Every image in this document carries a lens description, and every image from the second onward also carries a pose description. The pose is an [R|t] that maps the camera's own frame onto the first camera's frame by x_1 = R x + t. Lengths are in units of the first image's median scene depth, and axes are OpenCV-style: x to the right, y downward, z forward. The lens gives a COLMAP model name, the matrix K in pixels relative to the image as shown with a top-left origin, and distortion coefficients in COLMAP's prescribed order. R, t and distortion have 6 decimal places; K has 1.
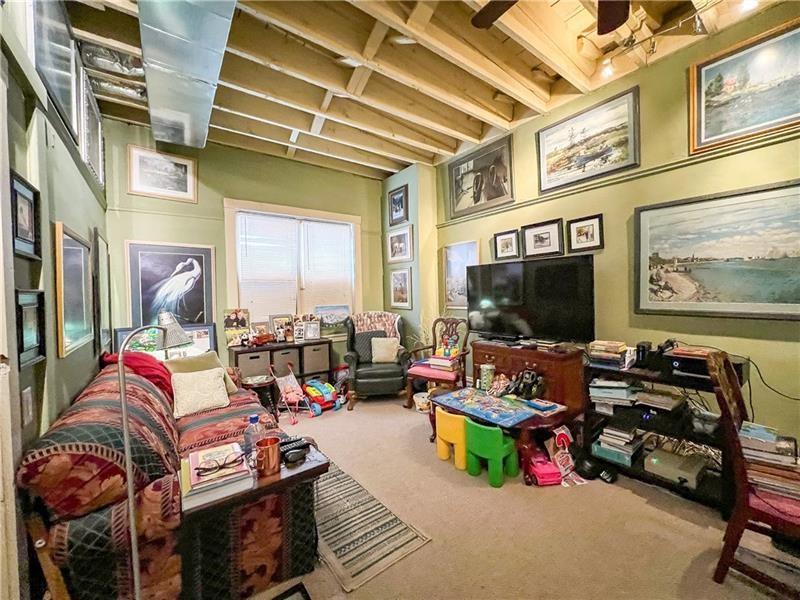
lens RADIAL K [[320.9, 0, 399.7], [0, 320.9, 298.2], [0, 0, 1]] dist [-0.002487, -0.000032]
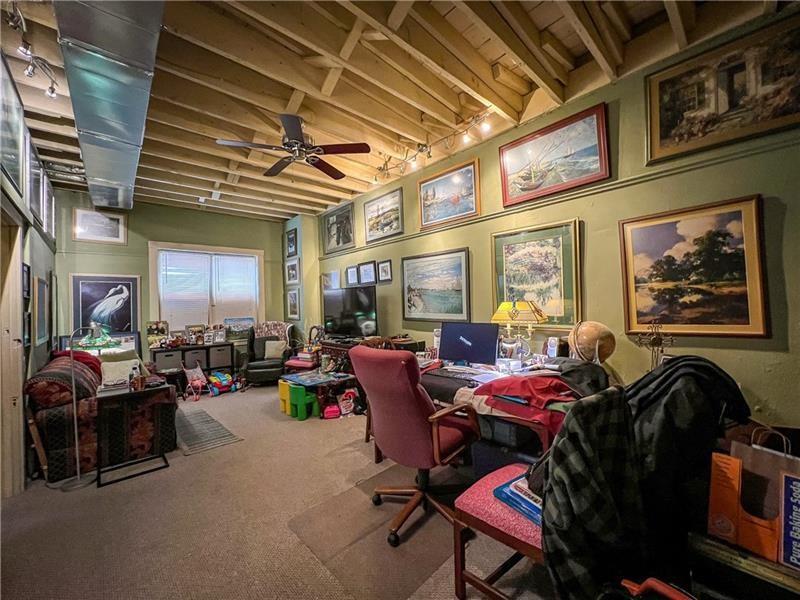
lens RADIAL K [[320.9, 0, 400.6], [0, 320.9, 298.5], [0, 0, 1]] dist [-0.002487, -0.000032]
pose [[0.994512, -0.006755, 0.104409, 0.425655], [0.010242, 0.999406, -0.032901, -0.008419], [-0.104124, 0.033790, 0.993990, -0.525564]]
